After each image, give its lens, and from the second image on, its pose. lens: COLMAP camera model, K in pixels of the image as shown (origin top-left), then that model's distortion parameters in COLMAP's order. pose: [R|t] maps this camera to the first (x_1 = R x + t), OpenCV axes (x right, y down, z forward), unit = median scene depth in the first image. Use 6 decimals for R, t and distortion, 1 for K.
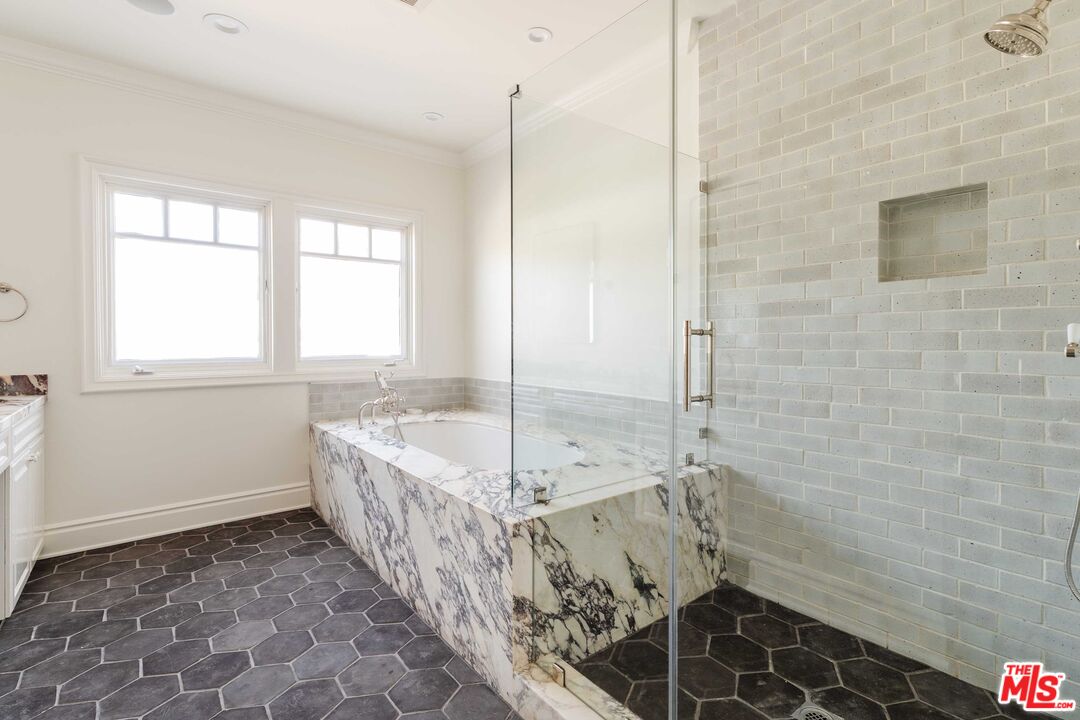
lens RADIAL K [[503.9, 0, 541.4], [0, 503.9, 366.2], [0, 0, 1]] dist [0.003945, 0.000657]
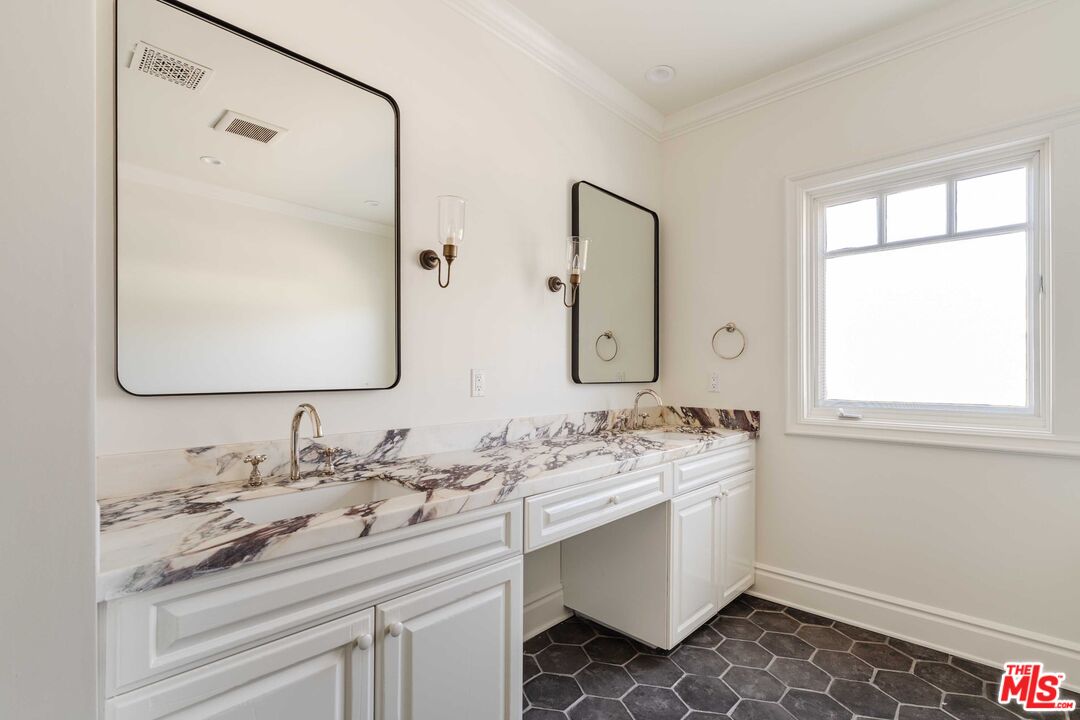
lens RADIAL K [[503.9, 0, 541.4], [0, 503.9, 366.2], [0, 0, 1]] dist [0.003945, 0.000657]
pose [[0.145924, -0.008218, -0.989262, -0.058756], [-0.053207, 0.998453, -0.016143, -0.030994], [0.987864, 0.054991, 0.145261, 0.407503]]
